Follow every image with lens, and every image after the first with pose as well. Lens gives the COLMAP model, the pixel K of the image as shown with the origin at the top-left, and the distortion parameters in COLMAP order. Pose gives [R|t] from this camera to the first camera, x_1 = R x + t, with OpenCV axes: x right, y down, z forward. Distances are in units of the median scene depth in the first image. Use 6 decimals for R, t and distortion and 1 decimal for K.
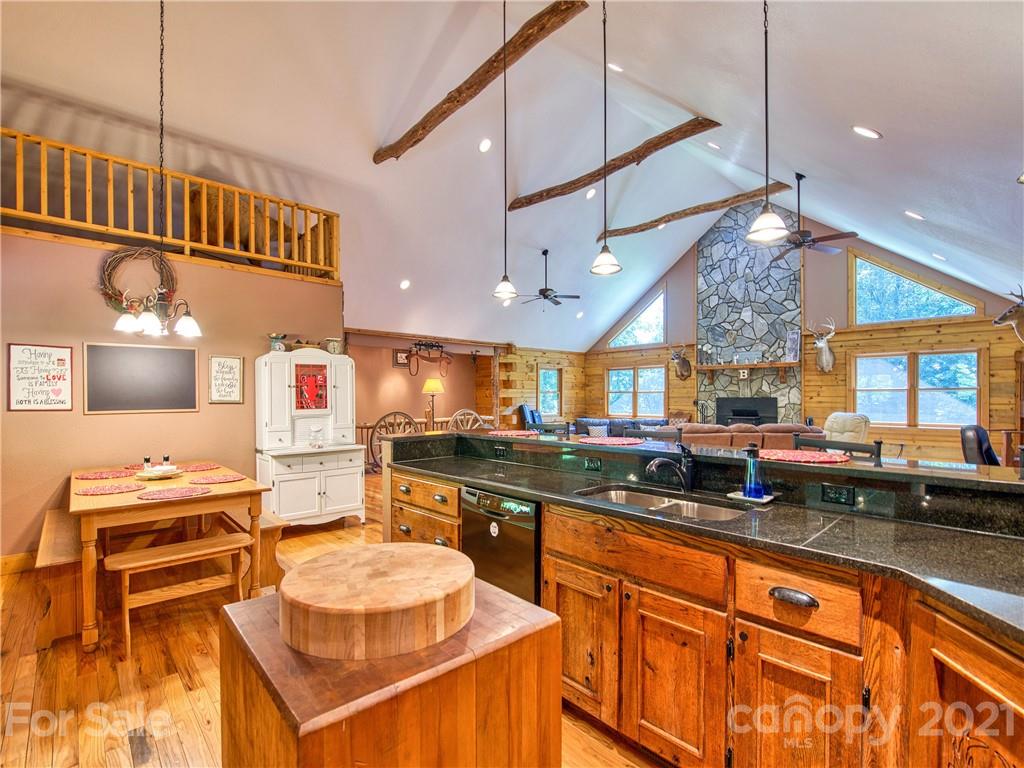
lens RADIAL K [[469.7, 0, 515.5], [0, 469.7, 399.7], [0, 0, 1]] dist [-0.007284, -0.001120]
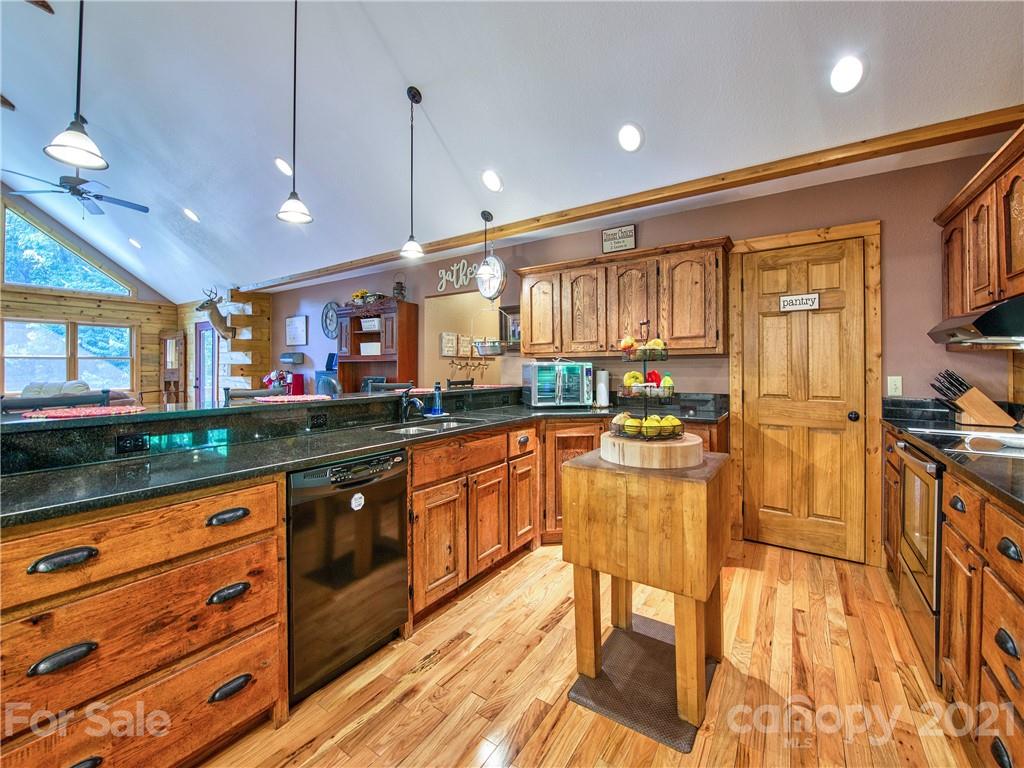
lens RADIAL K [[421.2, 0, 506.2], [0, 421.2, 365.7], [0, 0, 1]] dist [-0.014402, -0.000634]
pose [[-0.218199, 0.009094, 0.975862, -0.242928], [0.009840, 0.999926, -0.007118, 0.010874], [-0.975855, 0.008049, -0.218272, 0.259003]]
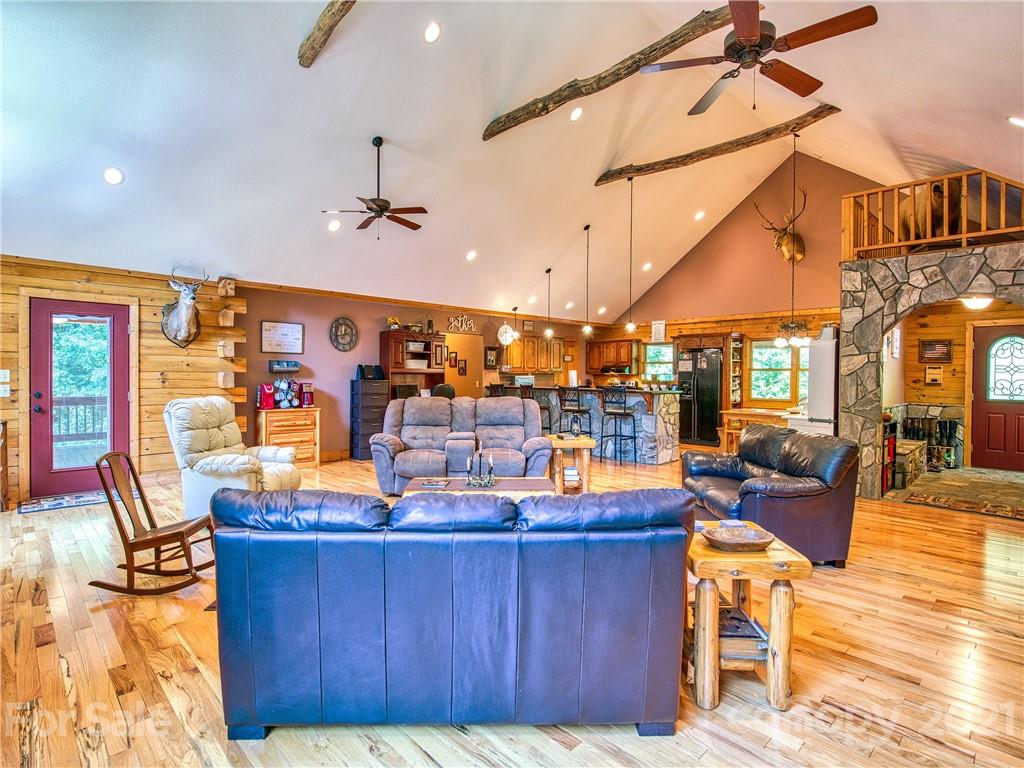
lens RADIAL K [[525.1, 0, 505.4], [0, 525.1, 376.9], [0, 0, 1]] dist [-0.005041, 0.000239]
pose [[-0.999877, -0.005349, -0.014762, 0.253930], [-0.005563, 0.999879, 0.014545, -0.011294], [0.014682, 0.014625, -0.999785, 1.449064]]
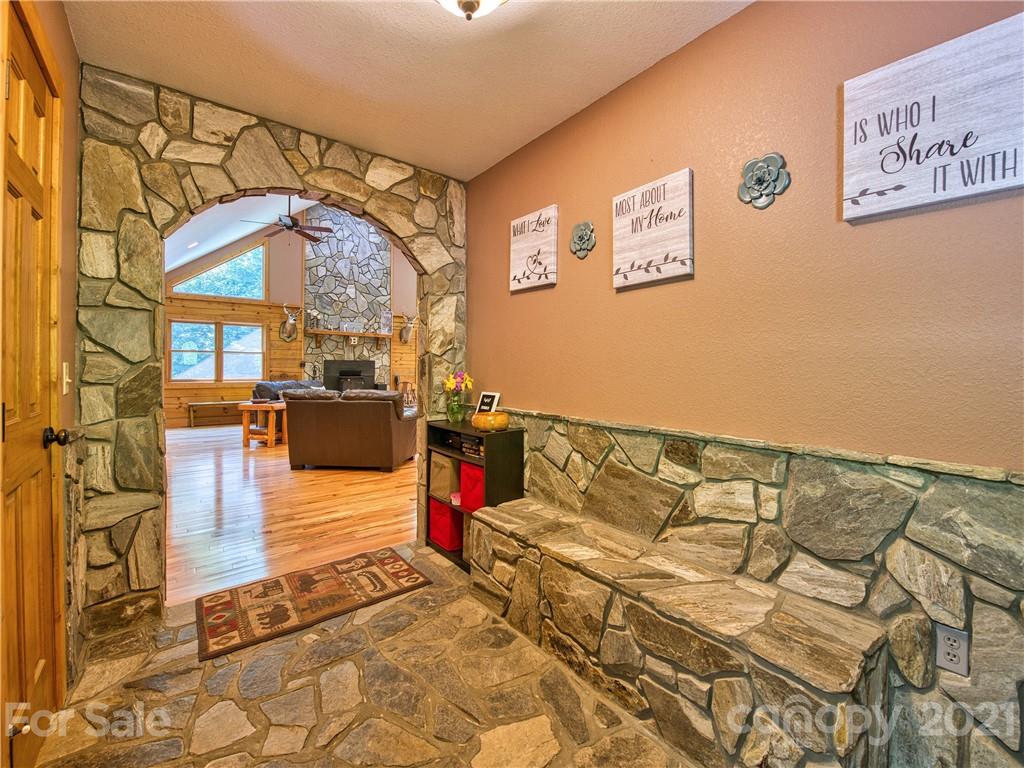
lens RADIAL K [[421.2, 0, 521.9], [0, 421.2, 370.6], [0, 0, 1]] dist [-0.014402, -0.000634]
pose [[0.071880, -0.003611, 0.997407, -0.654739], [-0.000987, 0.999993, 0.003691, 0.020232], [-0.997413, -0.001249, 0.071876, 0.592879]]
